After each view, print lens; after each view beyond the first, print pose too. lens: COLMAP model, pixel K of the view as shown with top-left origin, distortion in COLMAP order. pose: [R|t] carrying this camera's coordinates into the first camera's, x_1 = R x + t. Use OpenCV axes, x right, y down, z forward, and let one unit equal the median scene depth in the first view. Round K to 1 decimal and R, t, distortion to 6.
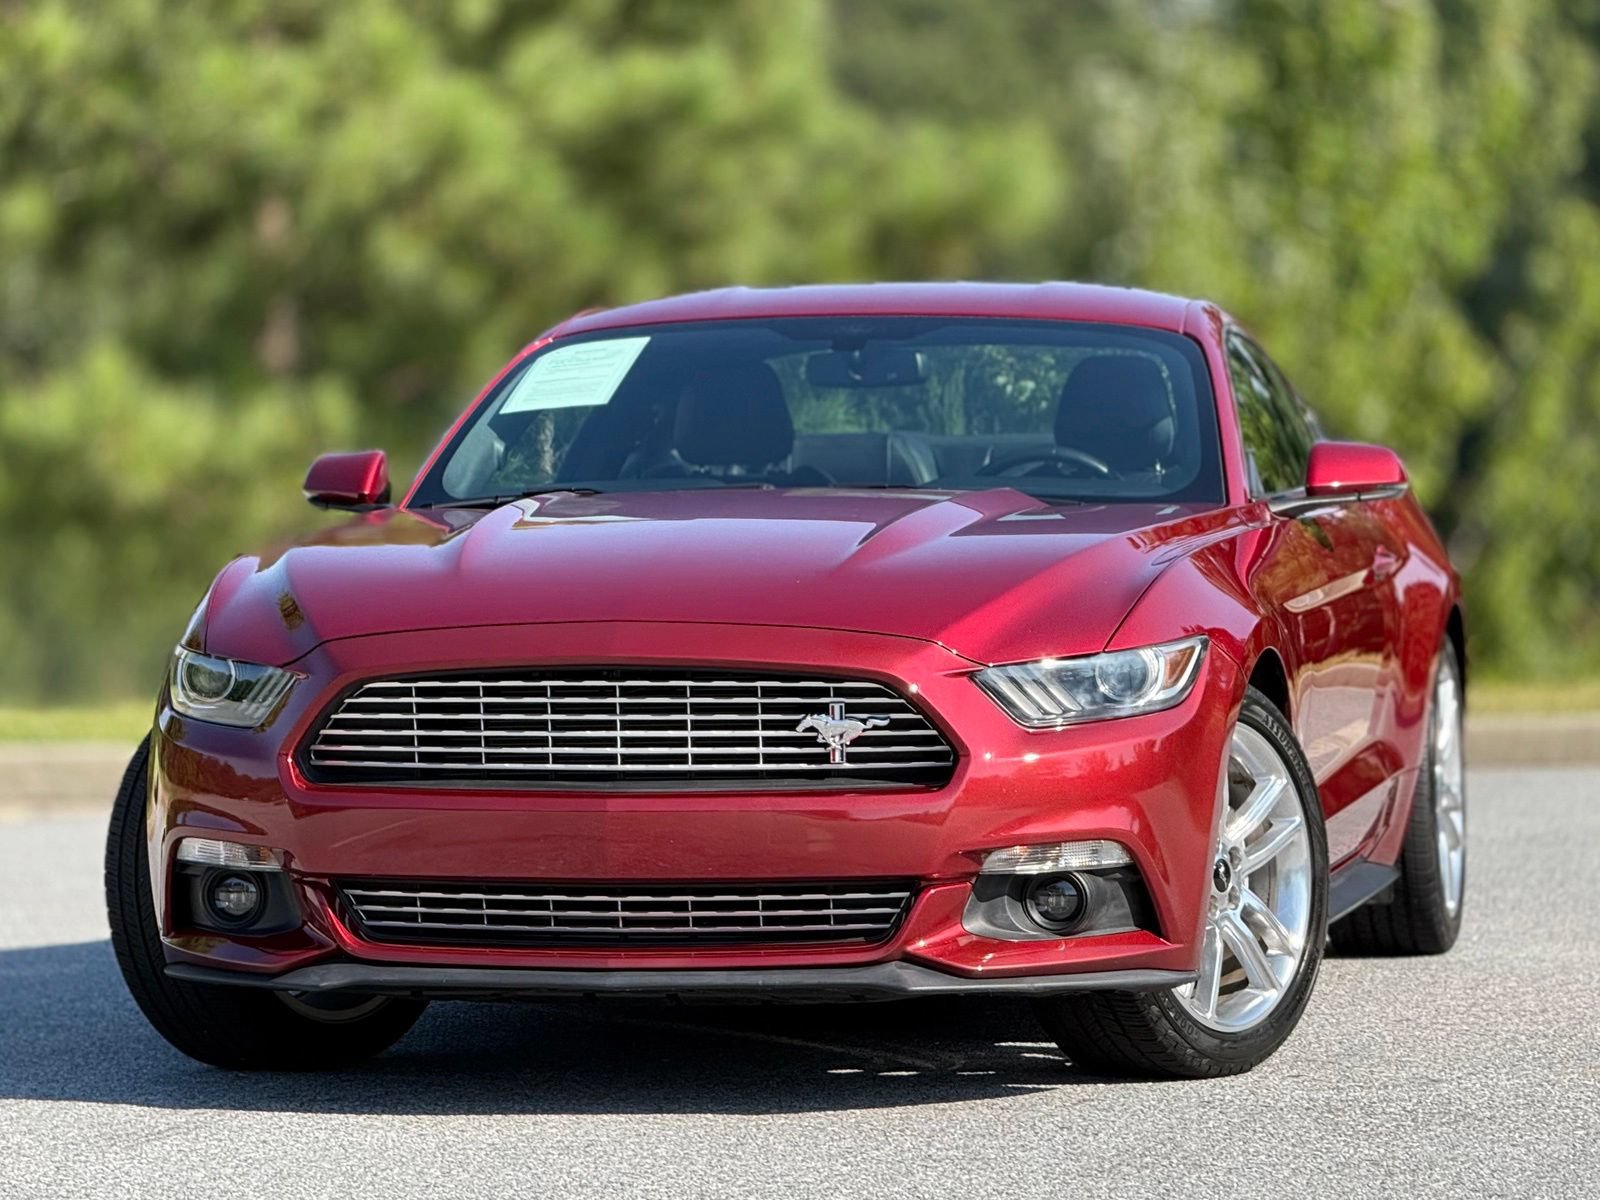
lens RADIAL K [[7548.9, 0, 800.0], [0, 7548.9, 600.0], [0, 0, 1]] dist [0.433311, -0.588491]
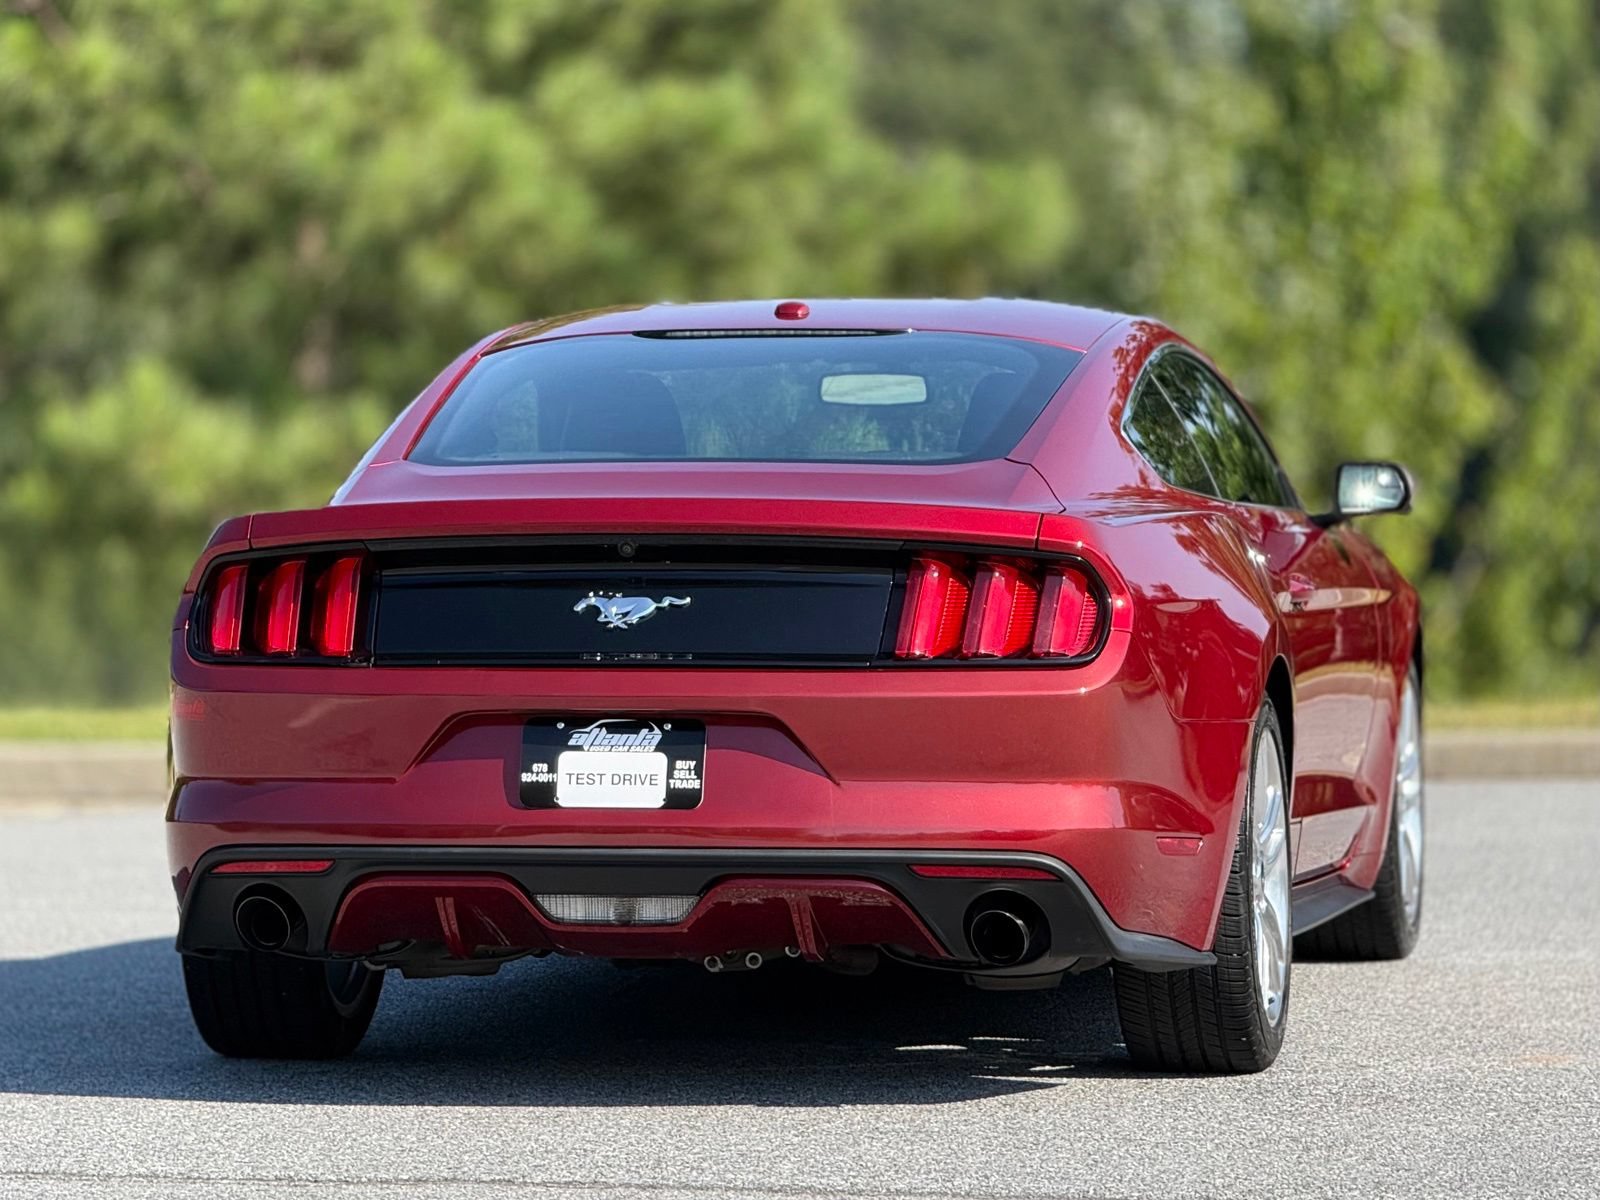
lens RADIAL K [[7548.9, 0, 800.0], [0, 7548.9, 600.0], [0, 0, 1]] dist [0.433311, -0.588491]
pose [[0.999877, 0.011127, -0.011088, 0.017294], [-0.011163, 0.999933, -0.003151, 0.002705], [0.011052, 0.003274, 0.999934, -0.063071]]
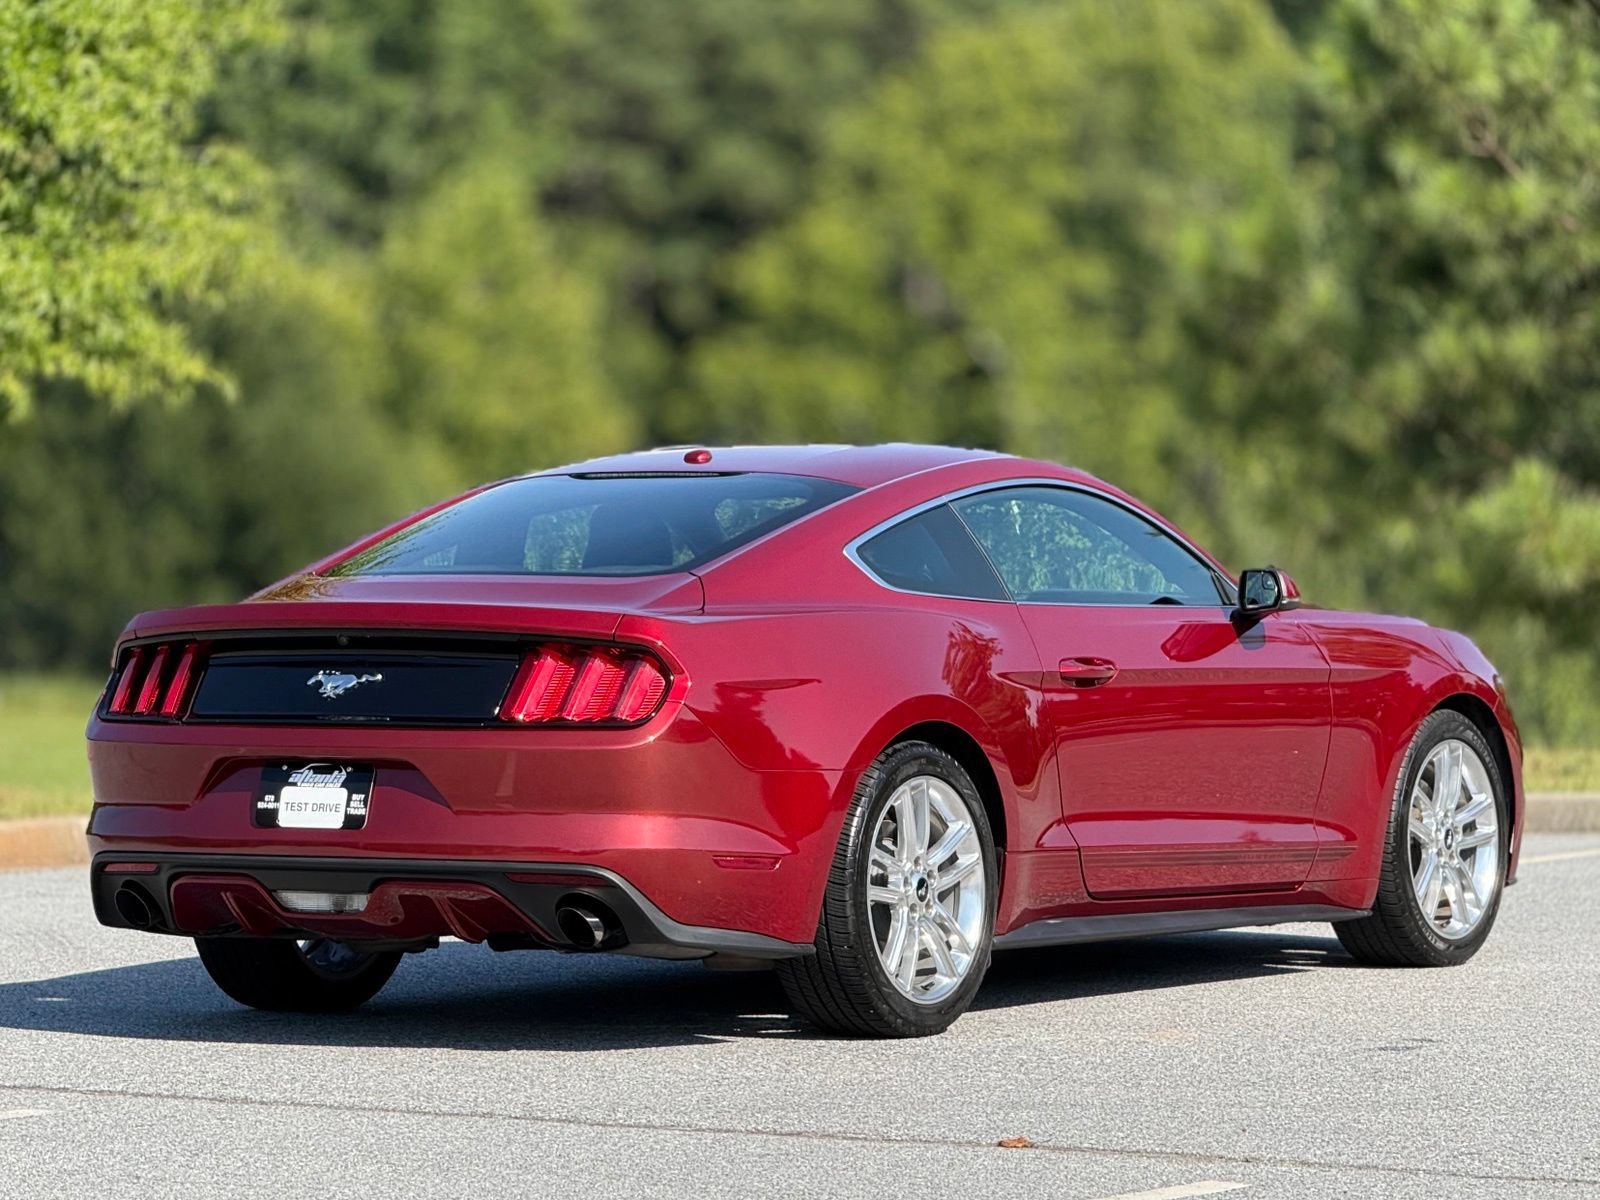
lens RADIAL K [[7548.9, 0, 800.0], [0, 7548.9, 600.0], [0, 0, 1]] dist [0.433311, -0.588491]
pose [[0.926839, 0.013890, -0.375202, 0.587141], [-0.017087, 0.999840, -0.005196, -0.008636], [0.375070, 0.011227, 0.926928, -0.309559]]
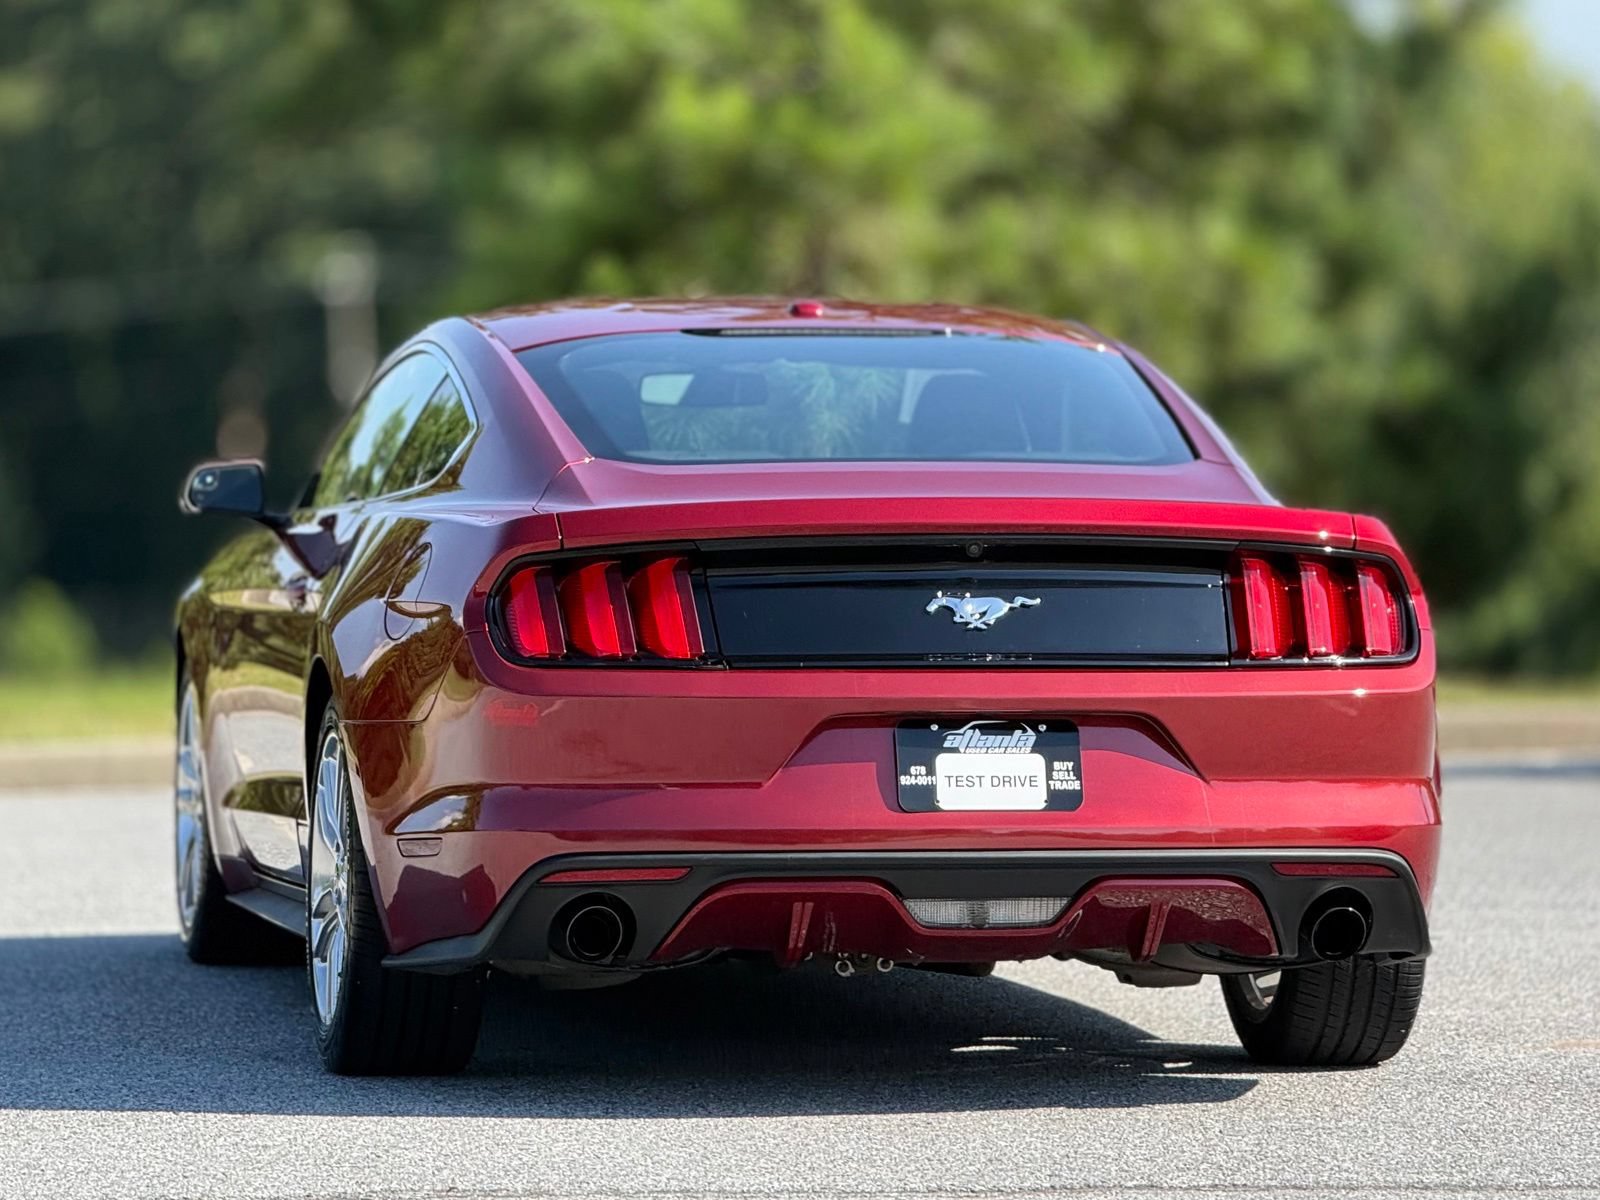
lens RADIAL K [[7548.9, 0, 800.0], [0, 7548.9, 600.0], [0, 0, 1]] dist [0.433311, -0.588491]
pose [[0.924961, 0.005590, 0.380020, -0.423764], [-0.003010, 0.999968, -0.007385, 0.007255], [-0.380050, 0.005687, 0.924949, 0.031517]]
